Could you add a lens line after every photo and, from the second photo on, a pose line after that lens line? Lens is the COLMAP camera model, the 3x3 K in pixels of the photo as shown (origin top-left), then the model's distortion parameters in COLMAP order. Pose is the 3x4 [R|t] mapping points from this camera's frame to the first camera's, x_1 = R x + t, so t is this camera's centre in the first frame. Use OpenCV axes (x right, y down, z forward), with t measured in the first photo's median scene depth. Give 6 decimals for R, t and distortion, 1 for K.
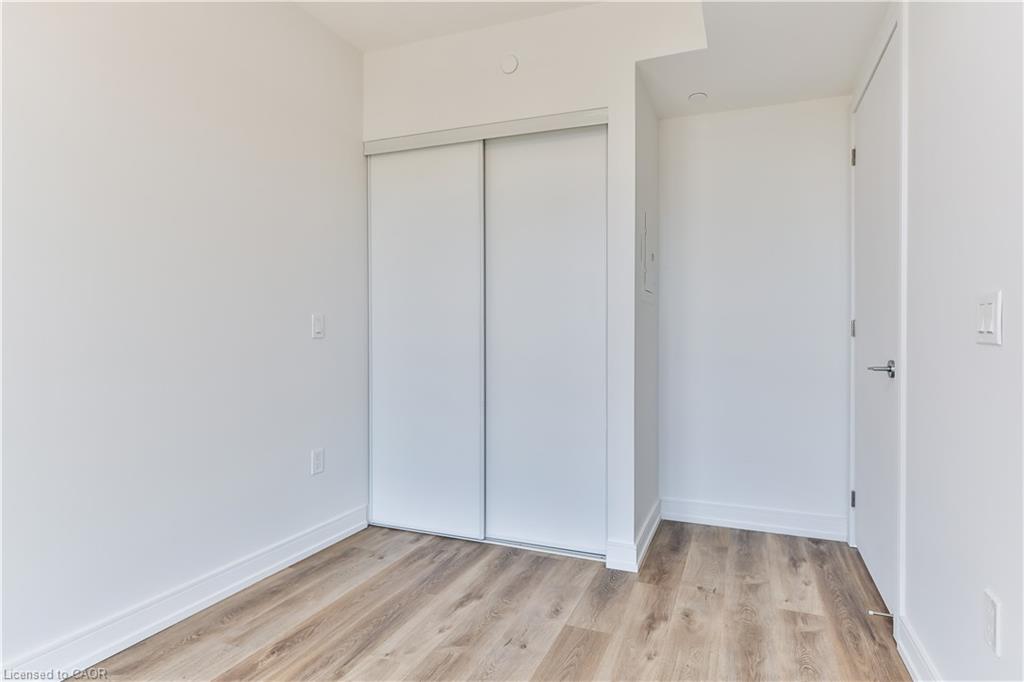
lens RADIAL K [[566.9, 0, 504.1], [0, 566.9, 340.4], [0, 0, 1]] dist [-0.002376, 0.004753]
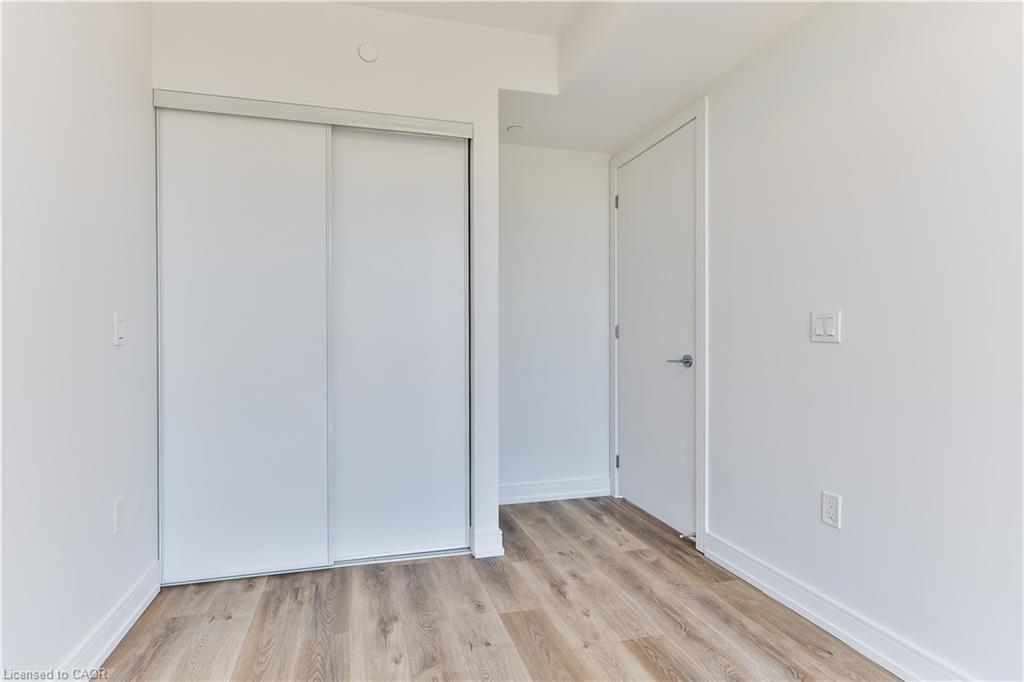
lens RADIAL K [[566.9, 0, 504.4], [0, 566.9, 338.8], [0, 0, 1]] dist [-0.002376, 0.004753]
pose [[0.788431, -0.008236, 0.615068, -0.442135], [0.012108, 0.999924, -0.002132, -0.005588], [-0.615004, 0.009128, 0.788471, 0.134630]]
